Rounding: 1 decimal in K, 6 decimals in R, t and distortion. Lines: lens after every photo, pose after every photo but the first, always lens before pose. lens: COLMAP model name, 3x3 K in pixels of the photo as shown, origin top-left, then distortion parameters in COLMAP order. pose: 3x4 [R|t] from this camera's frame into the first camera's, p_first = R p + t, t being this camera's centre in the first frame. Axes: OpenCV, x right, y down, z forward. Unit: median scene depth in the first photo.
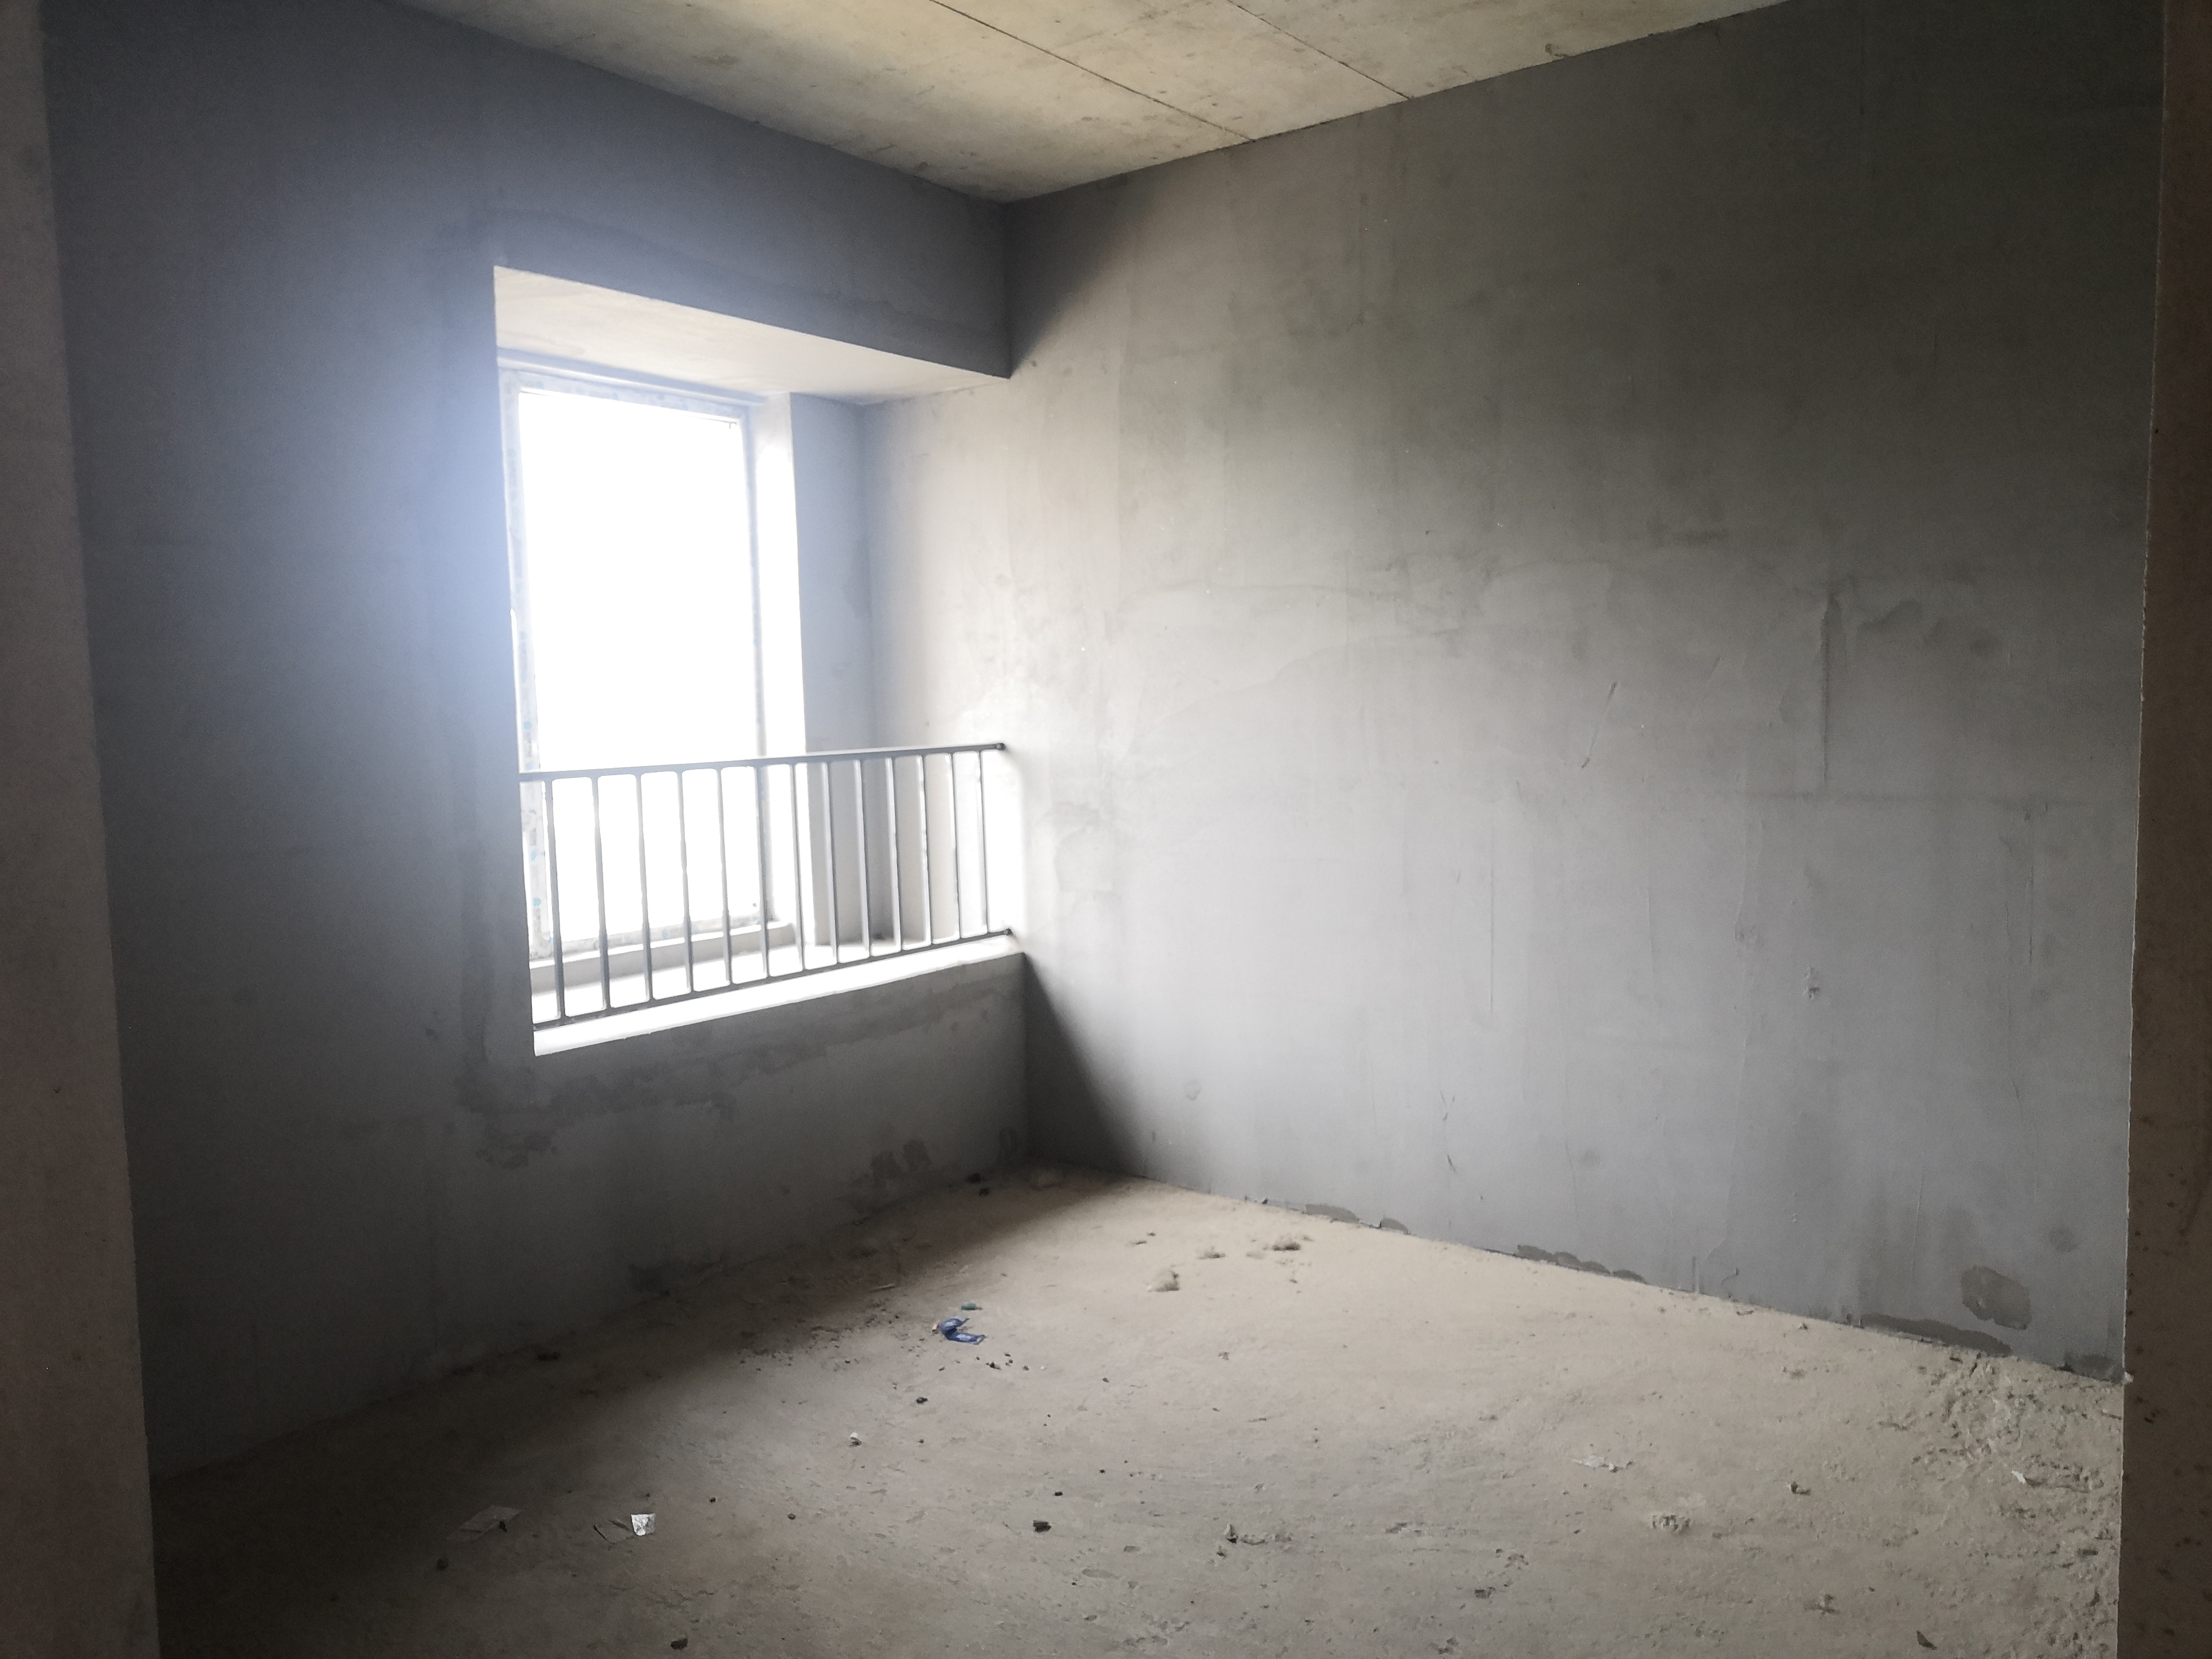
lens RADIAL K [[1640.8, 0, 1095.5], [0, 1640.8, 831.0], [0, 0, 1]] dist [0.030337, -0.011393]
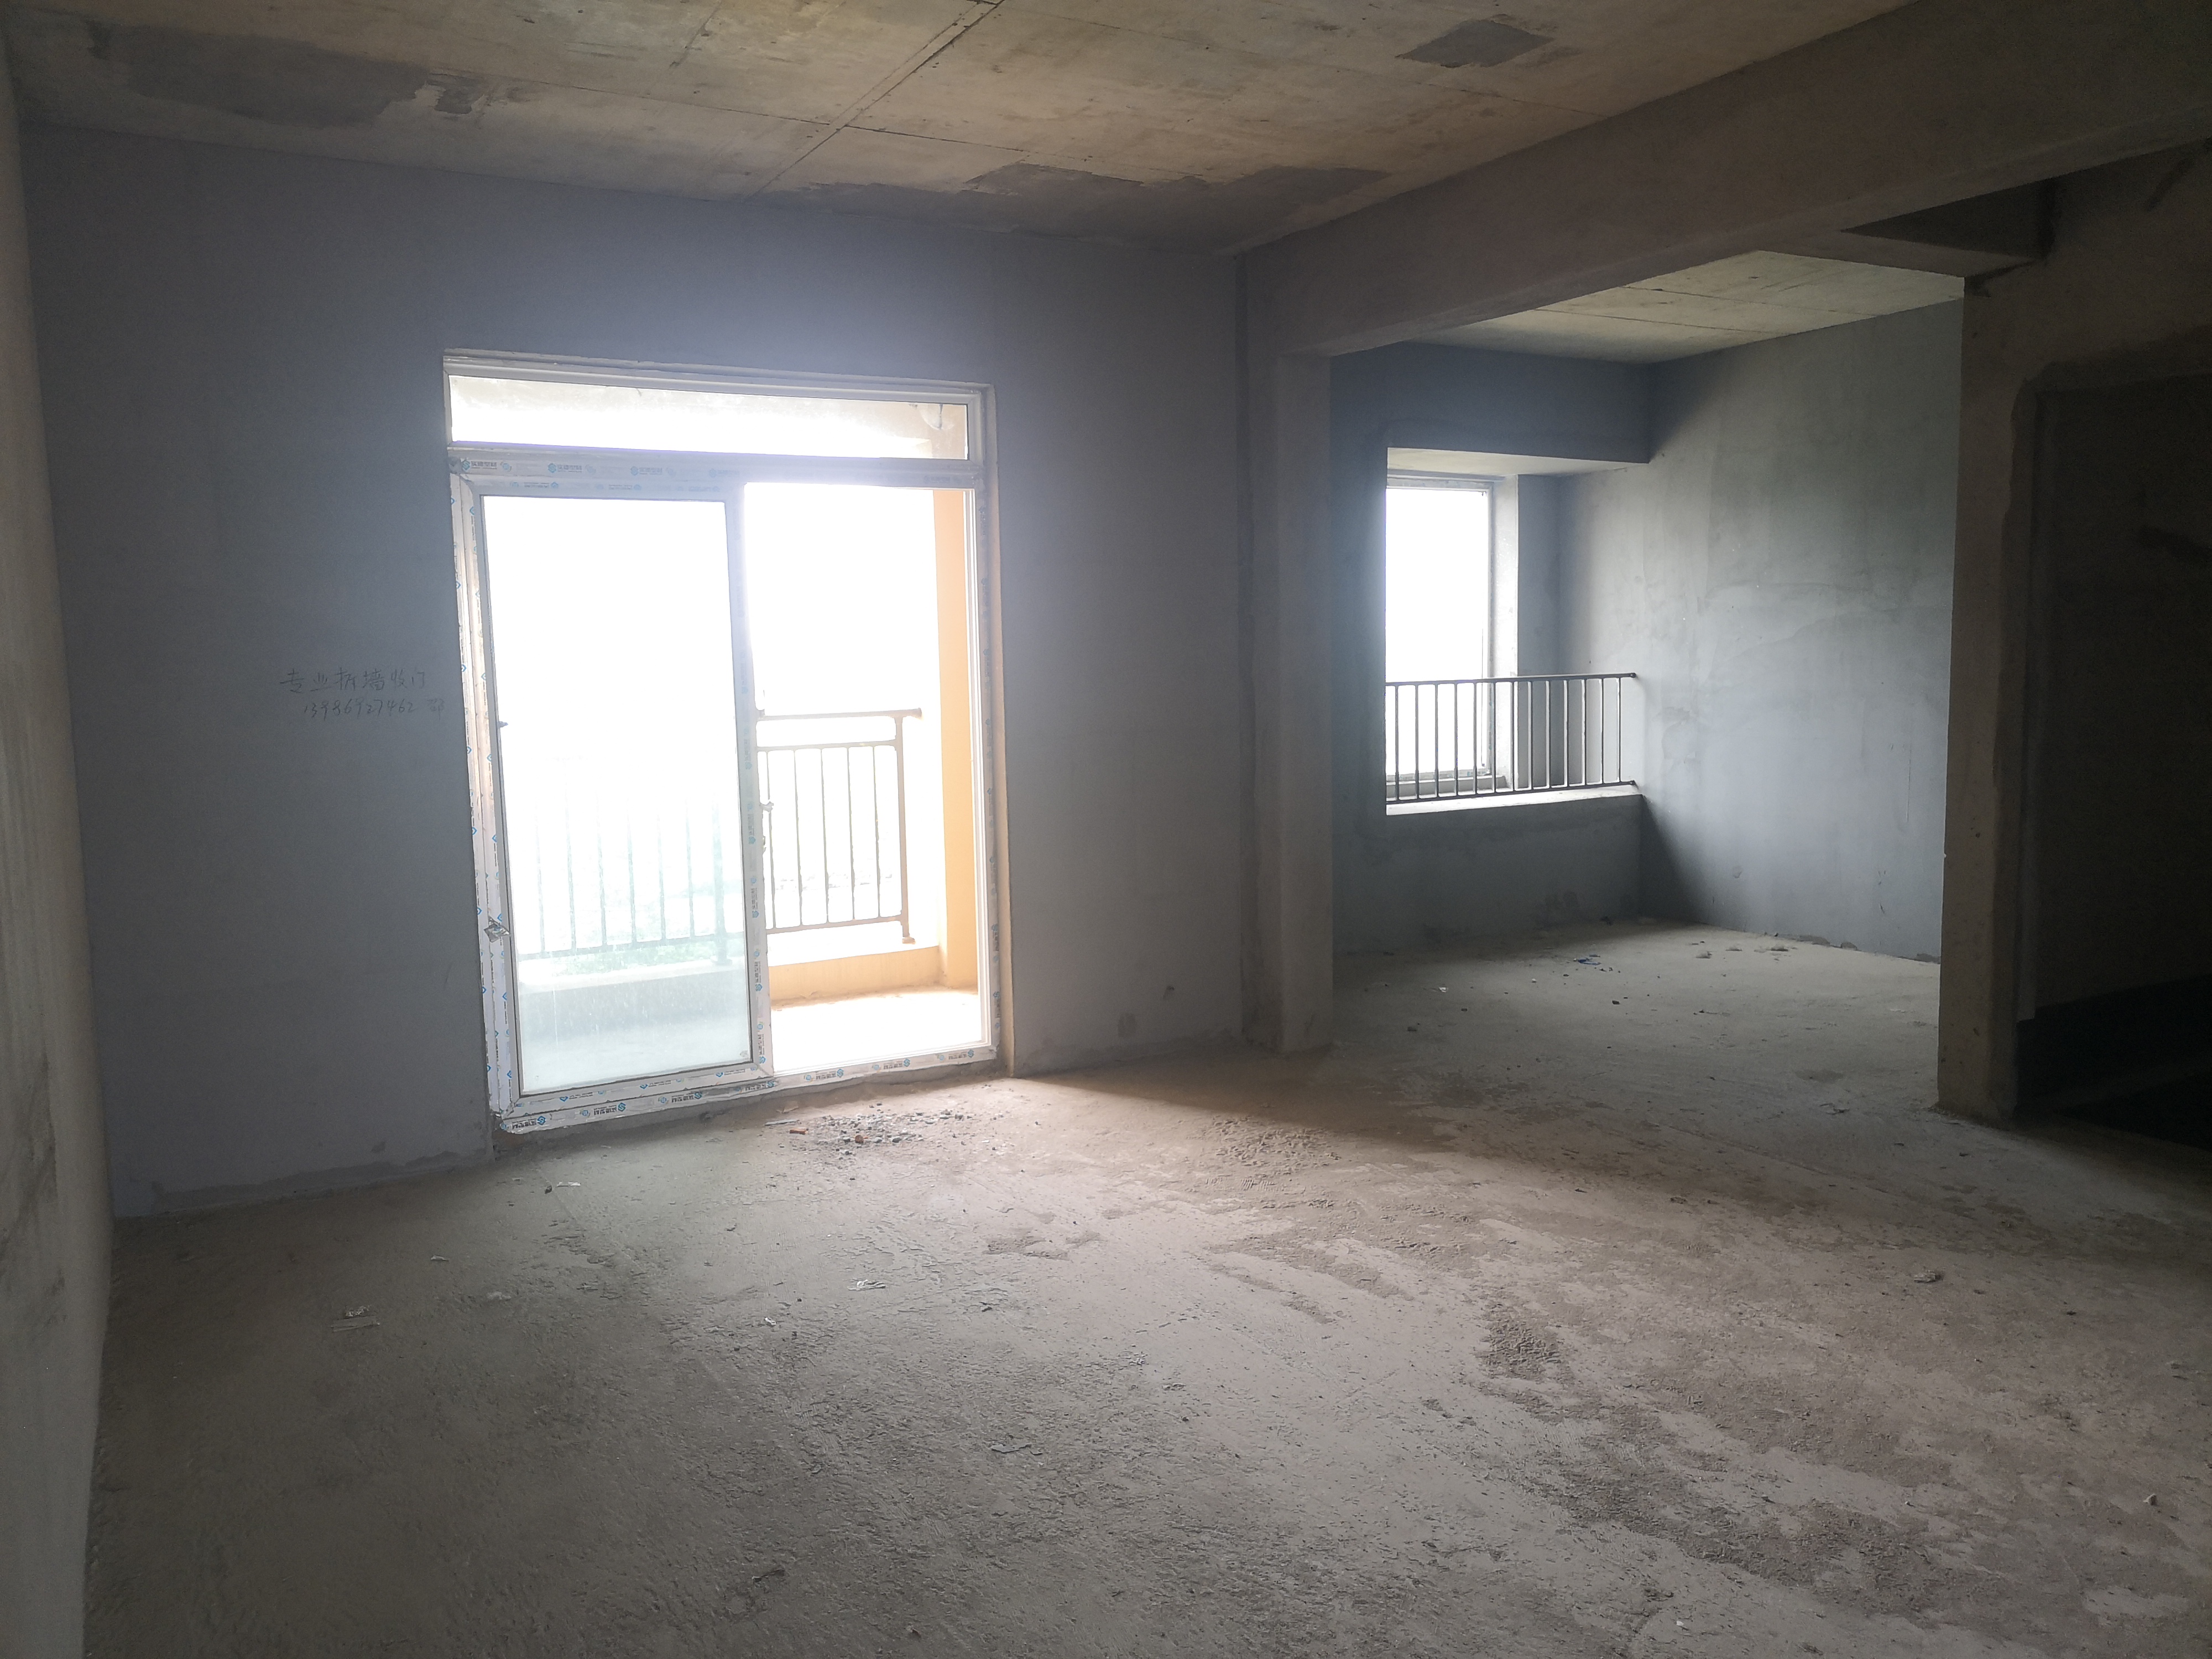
lens RADIAL K [[1640.8, 0, 1095.5], [0, 1640.8, 831.0], [0, 0, 1]] dist [0.030337, -0.011393]
pose [[0.917910, 0.046910, -0.394006, 0.118234], [-0.035622, 0.998720, 0.035917, 0.073441], [0.395186, -0.018934, 0.918406, -0.855865]]
